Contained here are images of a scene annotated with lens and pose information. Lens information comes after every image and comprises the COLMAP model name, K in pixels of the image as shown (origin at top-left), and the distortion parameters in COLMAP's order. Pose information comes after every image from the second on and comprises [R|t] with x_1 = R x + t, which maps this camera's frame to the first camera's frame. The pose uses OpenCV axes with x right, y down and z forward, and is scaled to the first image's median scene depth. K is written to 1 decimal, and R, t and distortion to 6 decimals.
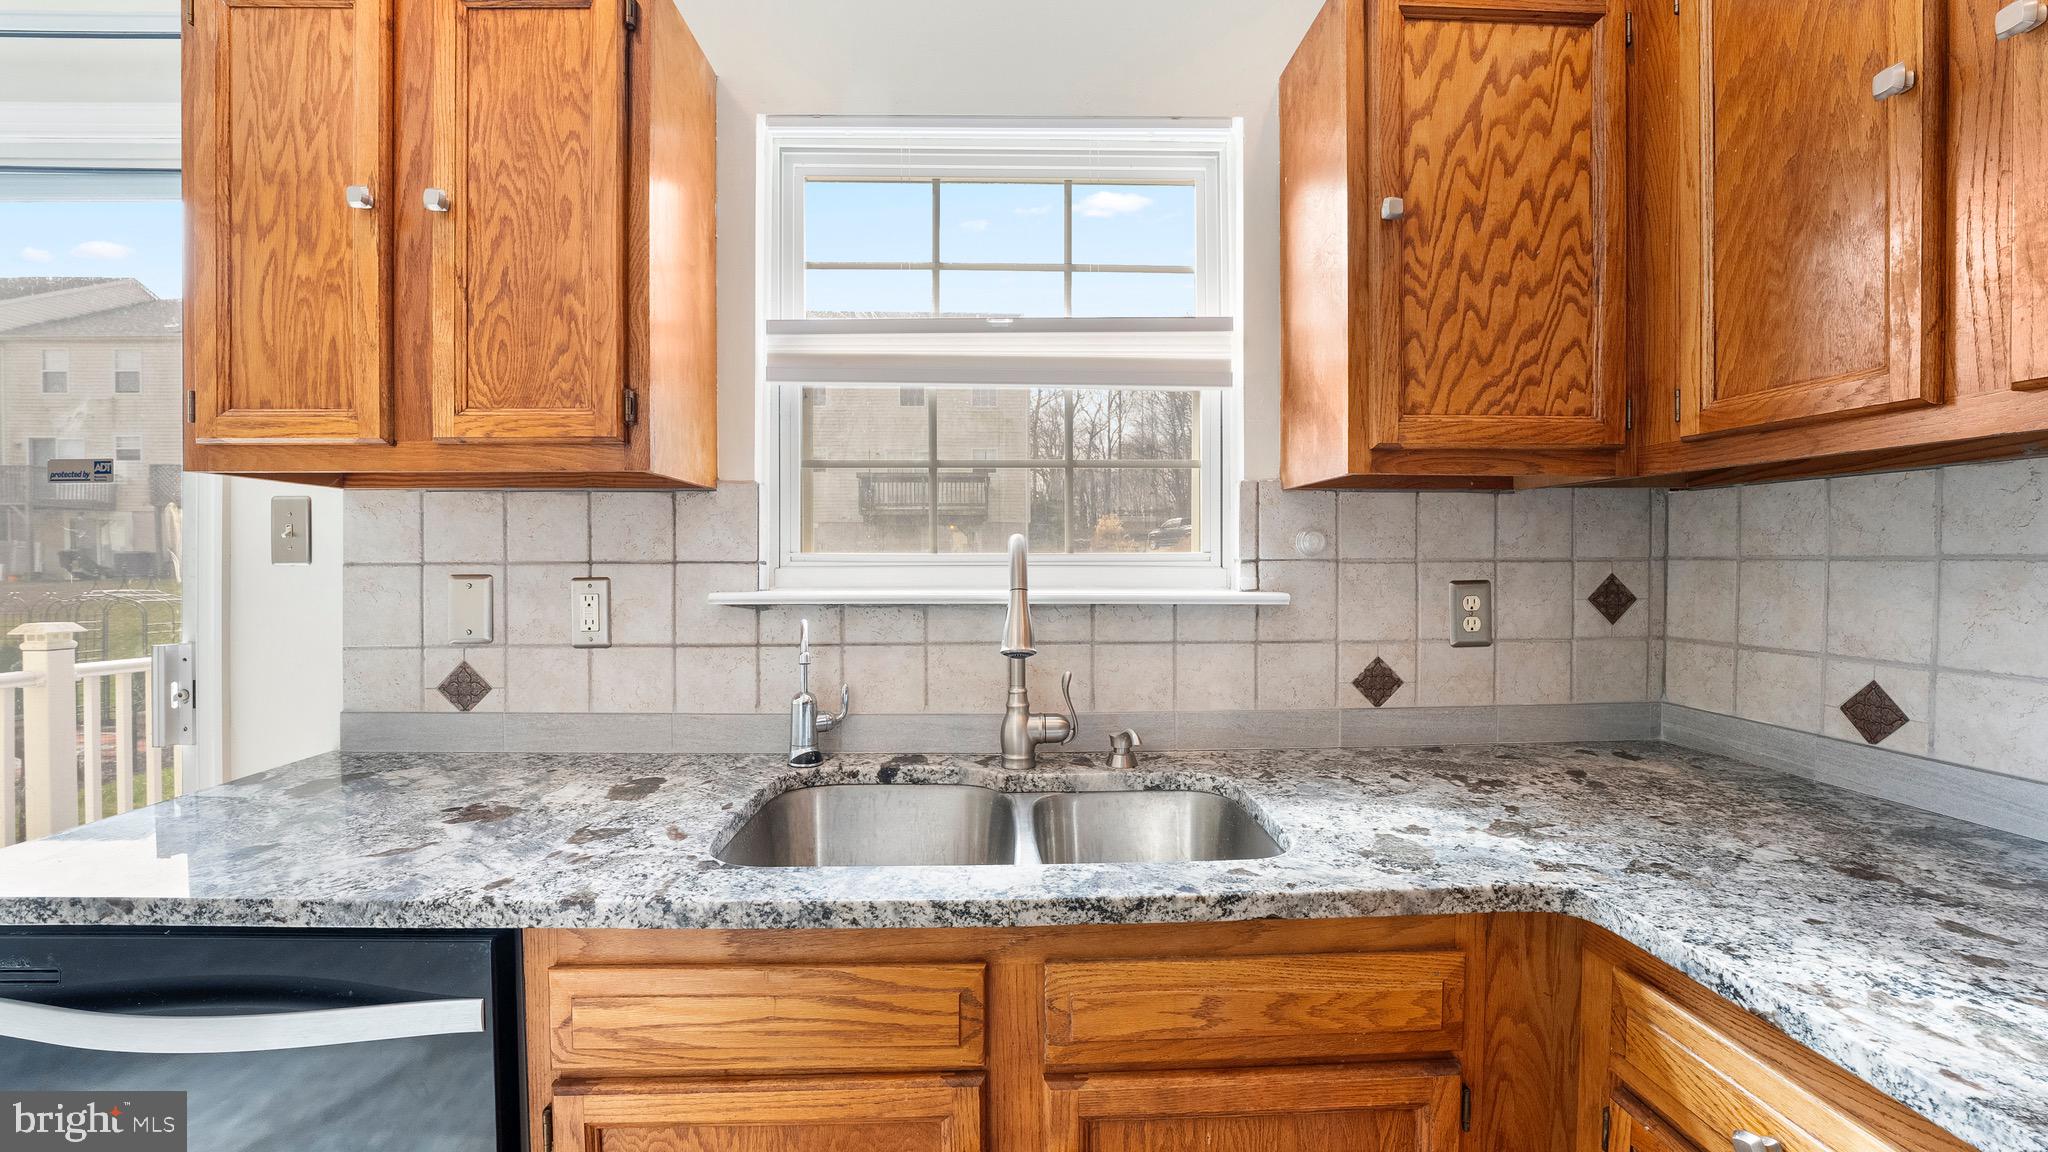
lens RADIAL K [[830.9, 0, 1023.2], [0, 830.9, 584.1], [0, 0, 1]] dist [-0.019917, -0.000012]
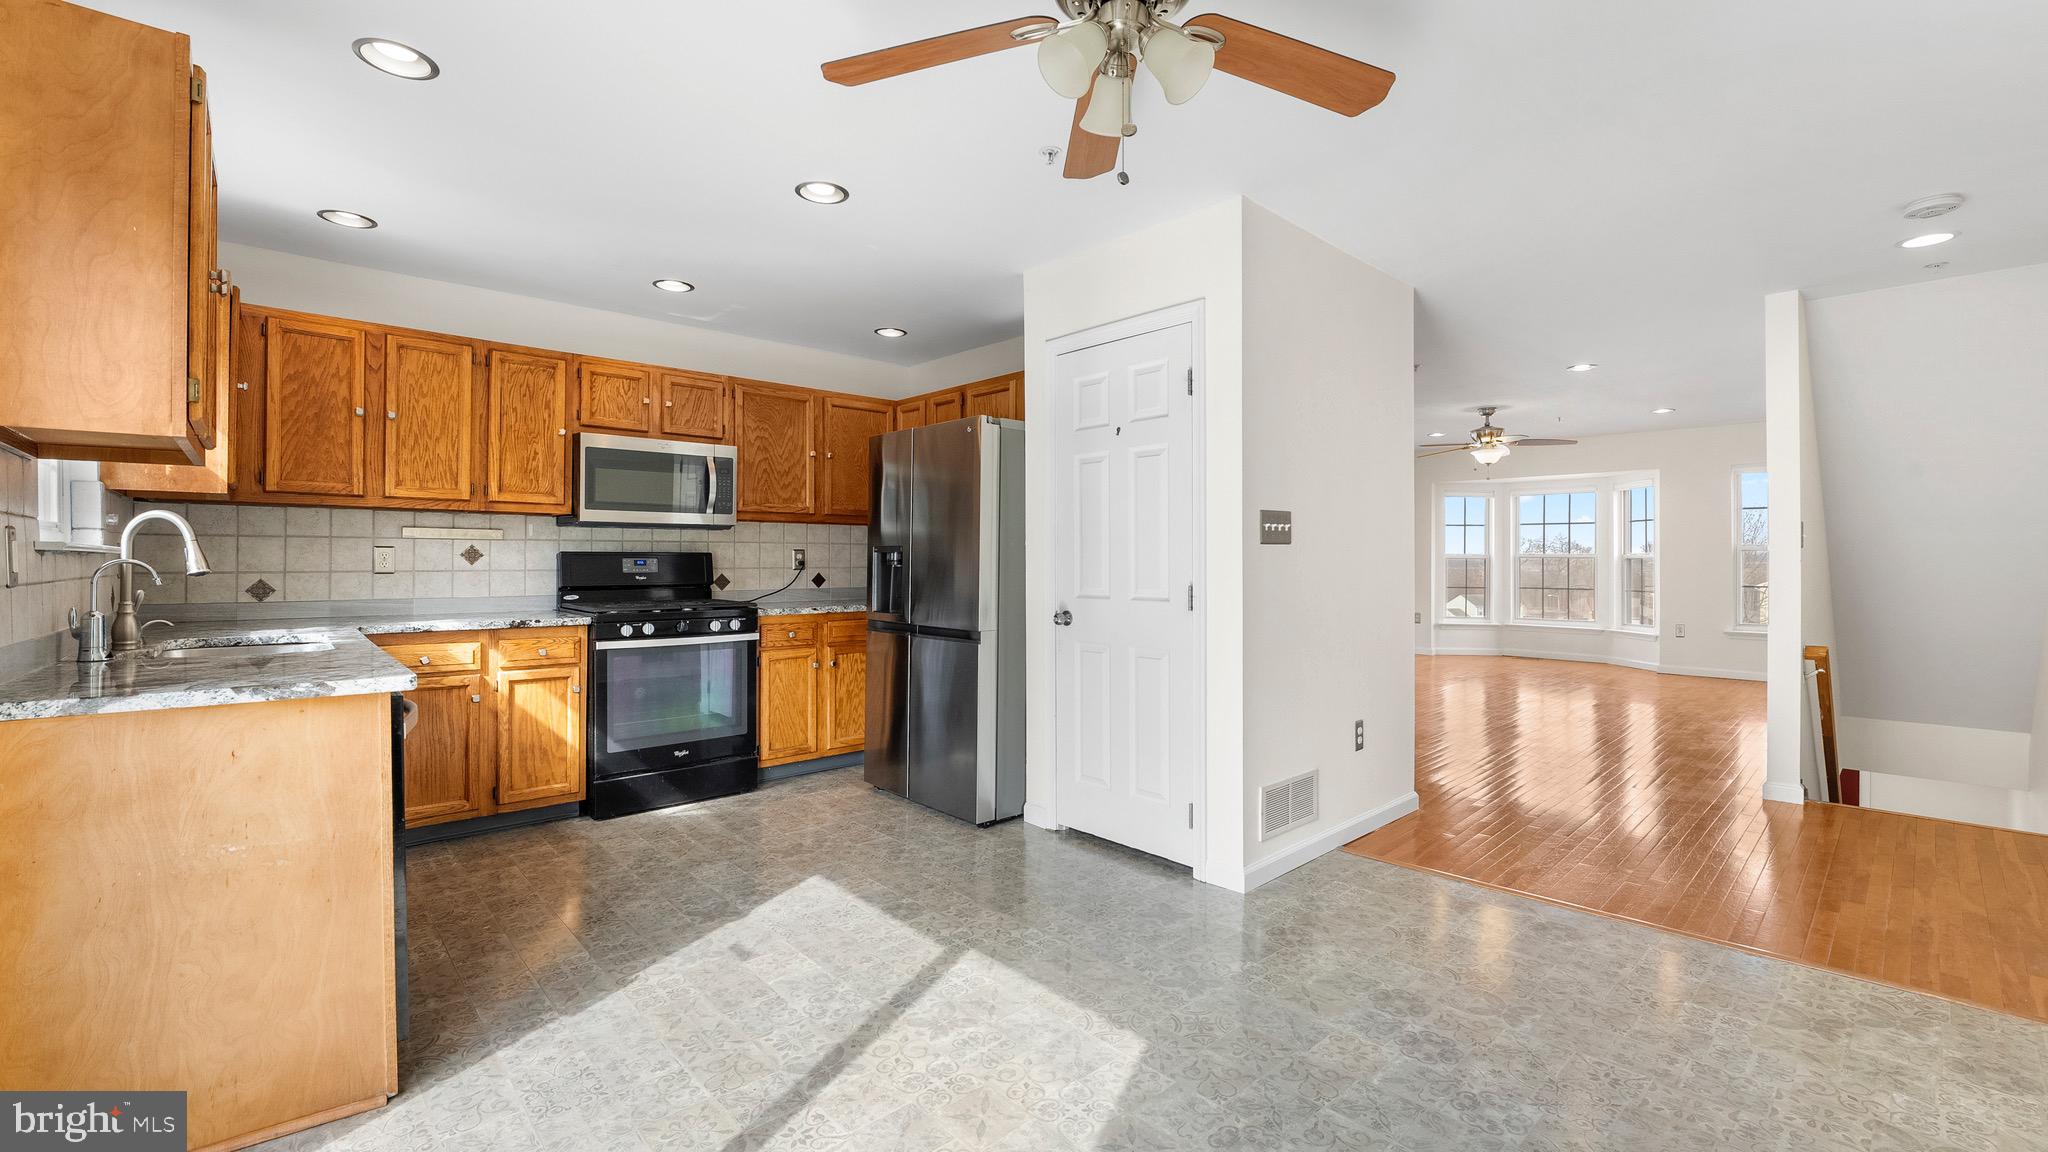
lens RADIAL K [[869.4, 0, 1026.2], [0, 869.4, 537.1], [0, 0, 1]] dist [-0.021008, 0.000049]
pose [[-0.655528, 0.022325, 0.754841, -2.737943], [0.019304, 0.999732, -0.012804, 0.057665], [-0.754924, 0.006178, -0.655783, 0.868591]]
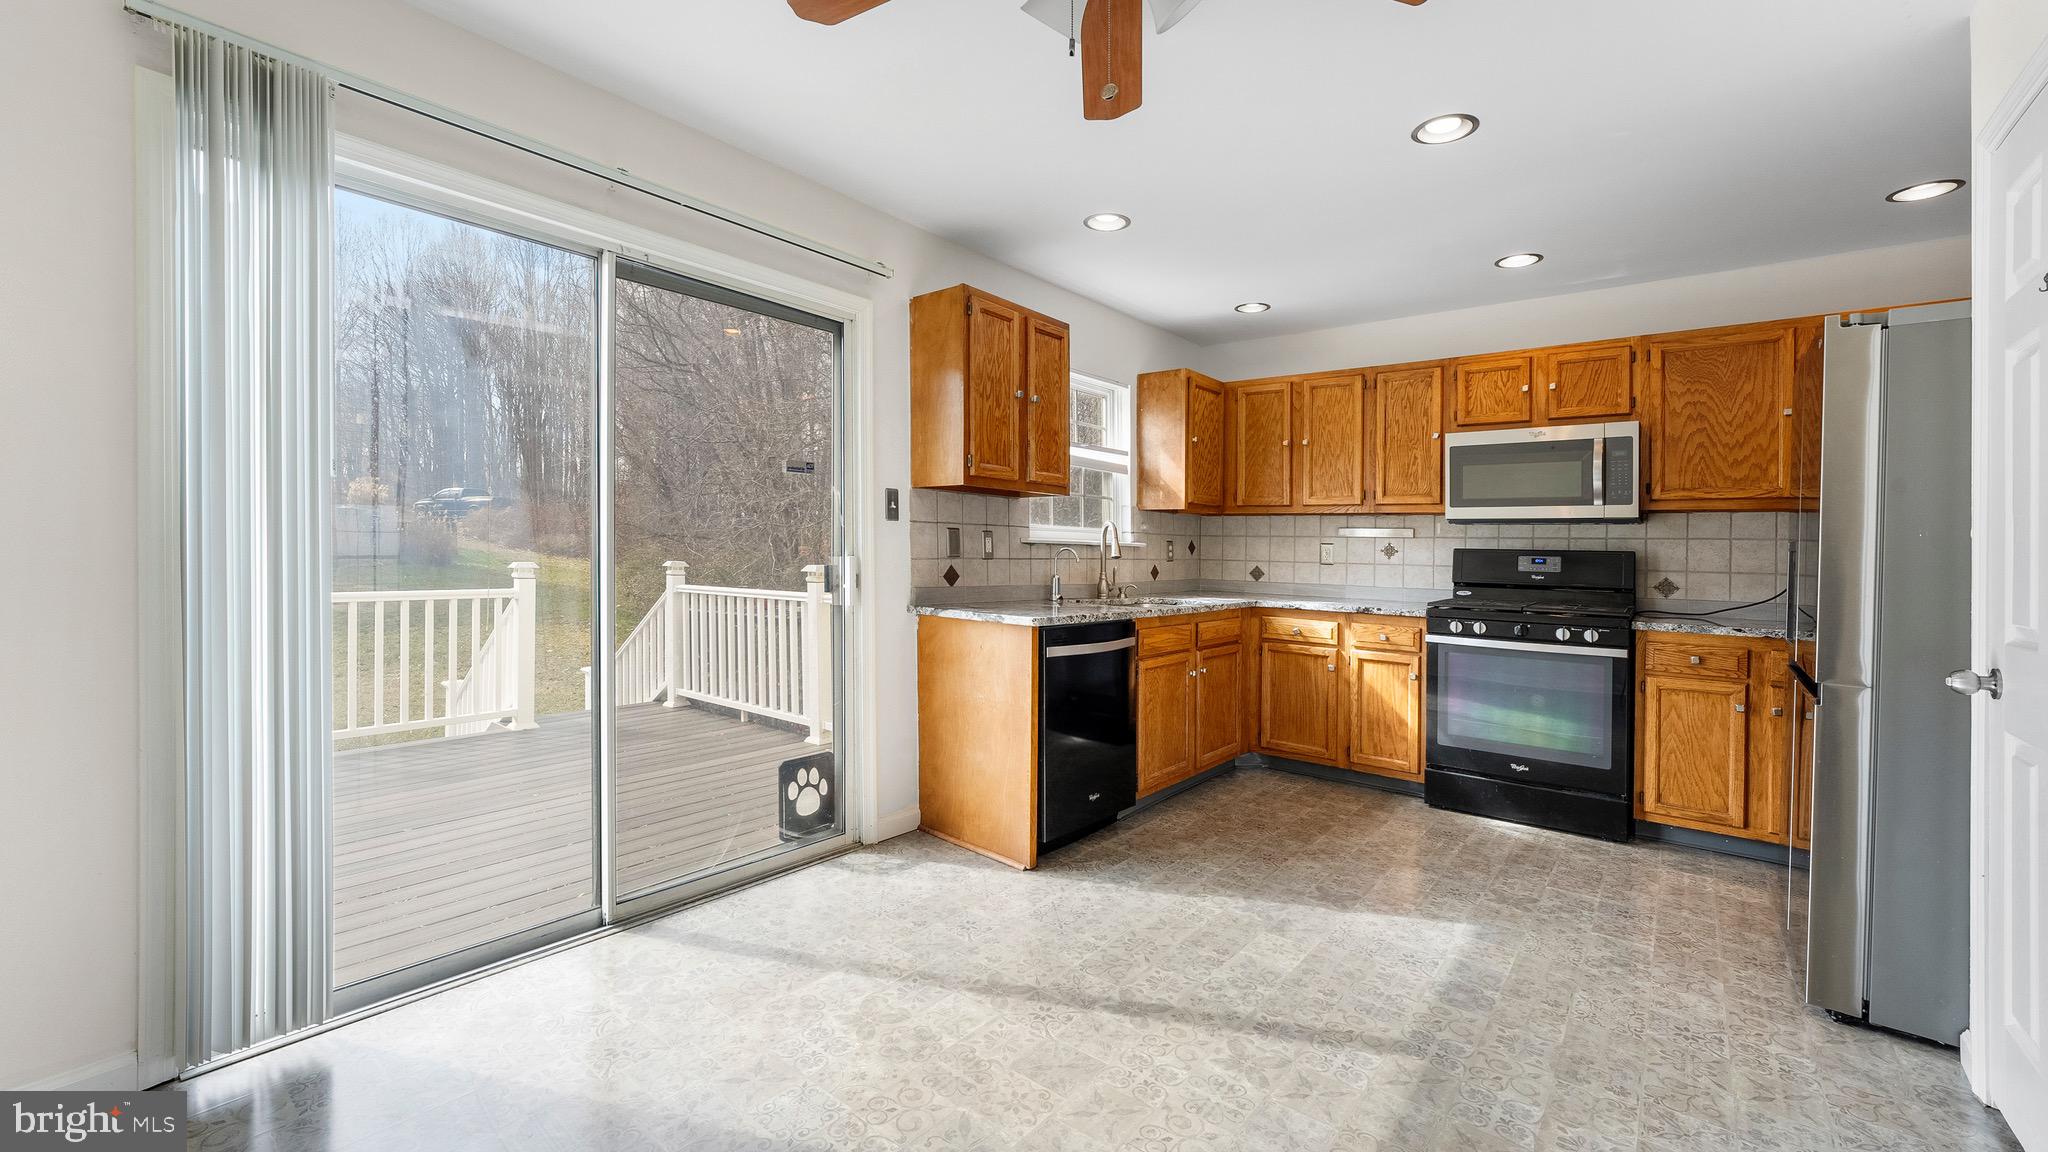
lens RADIAL K [[832.3, 0, 1029.1], [0, 832.3, 546.7], [0, 0, 1]] dist [-0.000318, 0.000032]
pose [[0.653660, 0.018022, 0.756574, -2.715533], [-0.005107, 0.999799, -0.019404, 0.102215], [-0.756771, 0.008820, 0.653621, -0.832850]]
